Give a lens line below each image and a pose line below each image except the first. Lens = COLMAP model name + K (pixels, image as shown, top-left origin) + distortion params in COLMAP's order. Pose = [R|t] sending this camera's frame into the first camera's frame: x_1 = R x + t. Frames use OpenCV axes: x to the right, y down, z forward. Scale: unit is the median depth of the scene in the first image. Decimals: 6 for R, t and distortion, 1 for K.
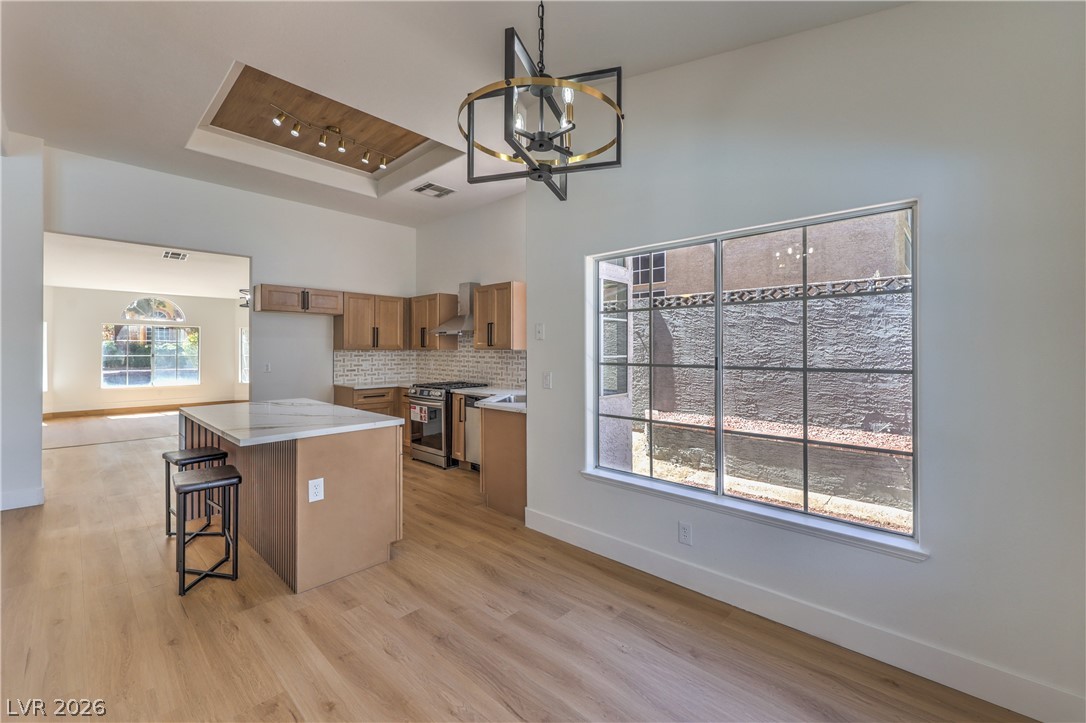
lens RADIAL K [[438.2, 0, 553.0], [0, 438.2, 354.5], [0, 0, 1]] dist [0.007861, 0.000210]
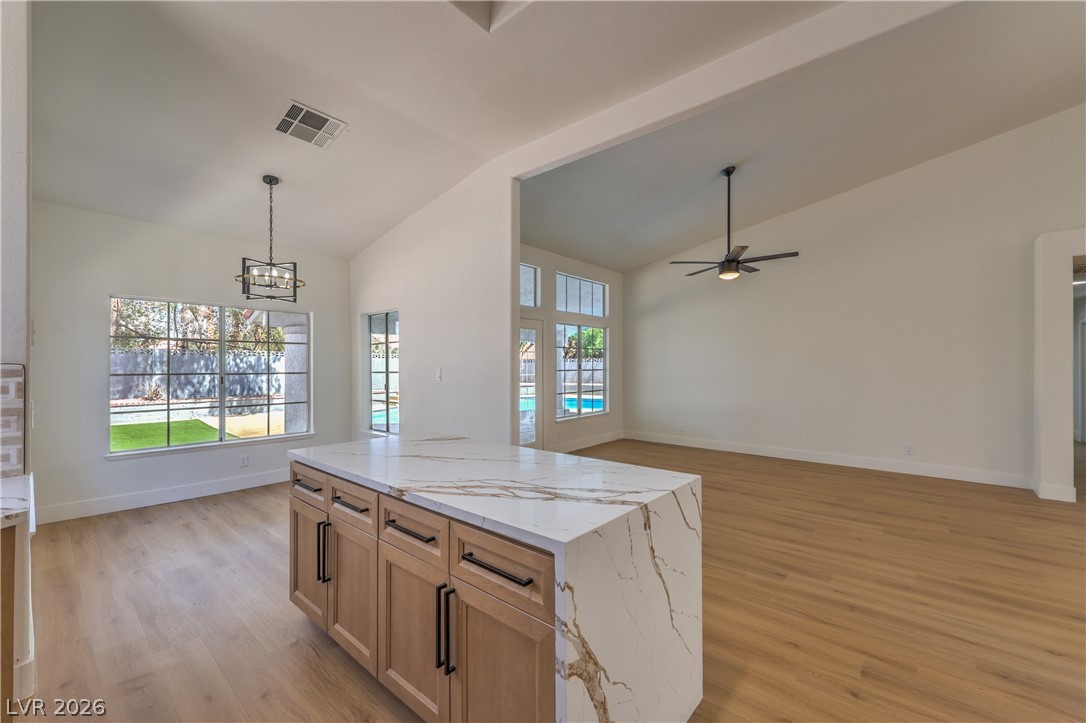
lens RADIAL K [[438.2, 0, 545.7], [0, 438.2, 365.7], [0, 0, 1]] dist [0.007861, 0.000210]
pose [[-0.999260, 0.000682, -0.038456, -0.428145], [0.000284, 0.999947, 0.010339, -0.008570], [0.038461, 0.010321, -0.999207, 0.999493]]
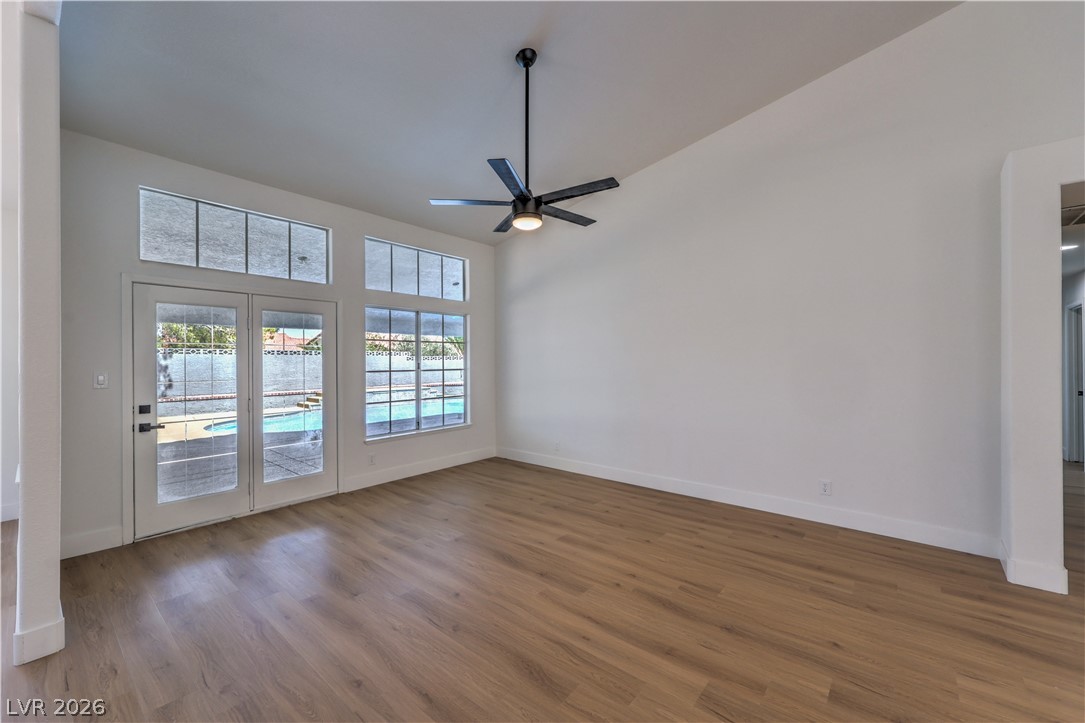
lens RADIAL K [[437.8, 0, 546.4], [0, 437.8, 362.1], [0, 0, 1]] dist [0.007861, 0.000210]
pose [[-0.998668, 0.003517, -0.051472, -0.836302], [0.002958, 0.999936, 0.010936, -0.011028], [0.051507, 0.010769, -0.998615, 0.679756]]
